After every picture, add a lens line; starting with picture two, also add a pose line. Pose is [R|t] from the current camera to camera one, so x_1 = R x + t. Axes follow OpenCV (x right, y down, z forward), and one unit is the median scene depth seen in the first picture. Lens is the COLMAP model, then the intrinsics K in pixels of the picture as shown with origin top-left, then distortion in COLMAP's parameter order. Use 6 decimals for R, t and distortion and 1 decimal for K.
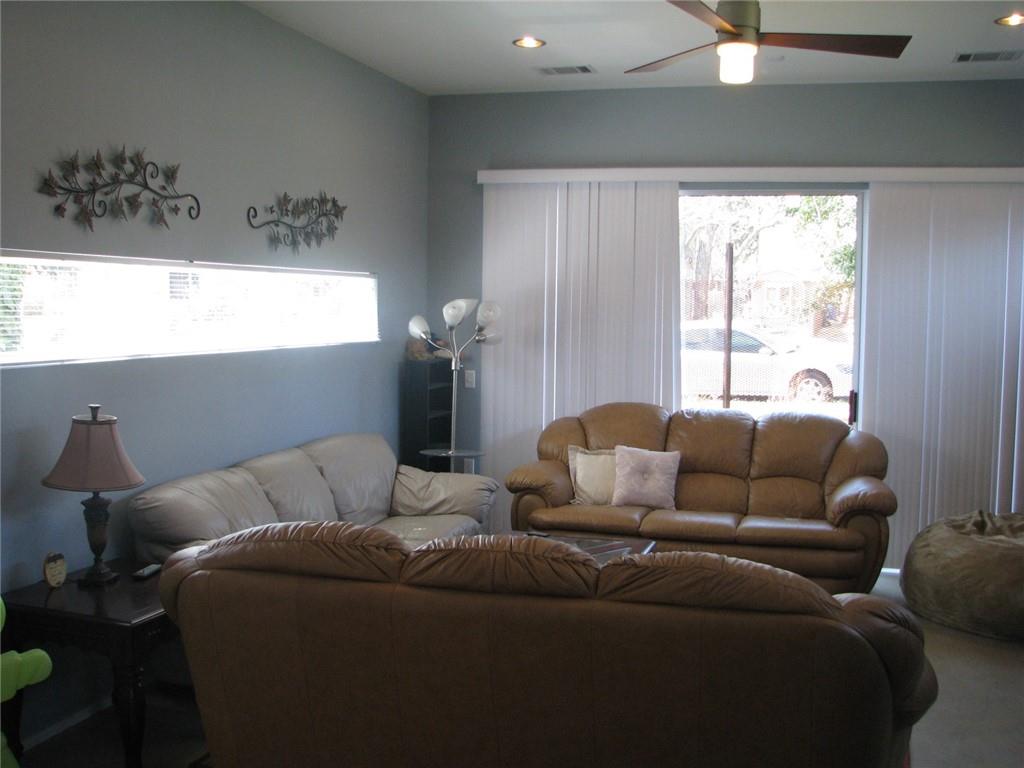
lens RADIAL K [[1102.8, 0, 512.7], [0, 1102.8, 385.1], [0, 0, 1]] dist [-0.138432, 0.000000]
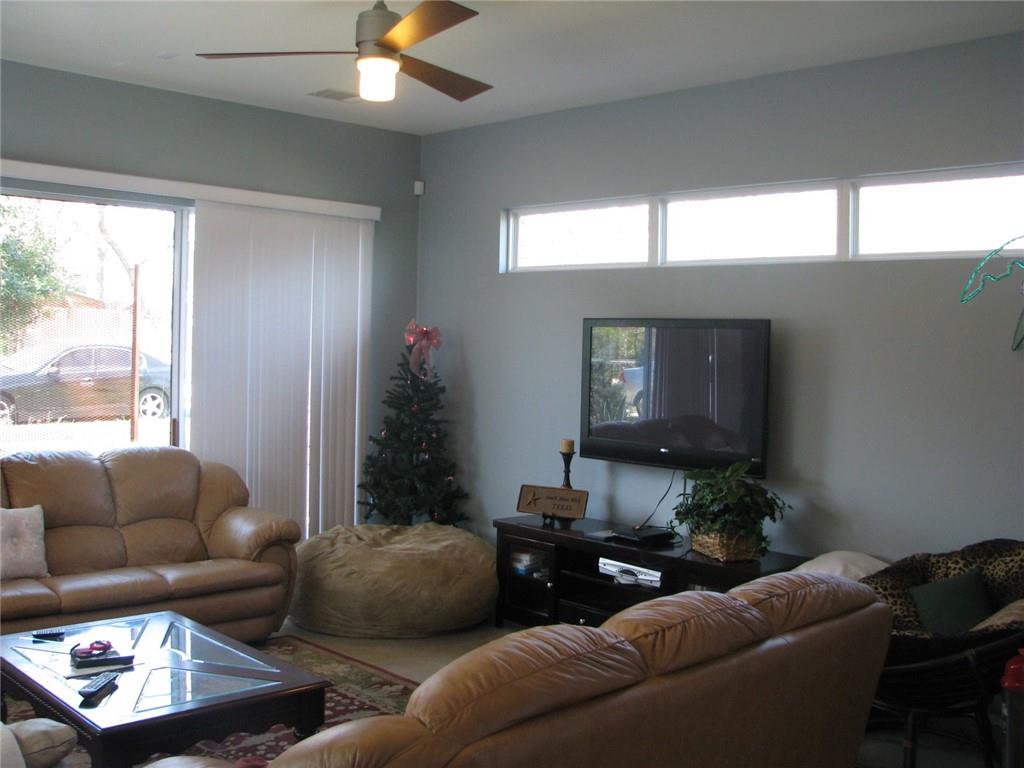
lens RADIAL K [[1102.8, 0, 512.2], [0, 1102.8, 381.5], [0, 0, 1]] dist [-0.138432, 0.000000]
pose [[0.501508, -0.032284, 0.864551, -0.376646], [0.047733, 0.998814, 0.009609, -0.023876], [-0.863836, 0.036448, 0.502454, 0.295393]]
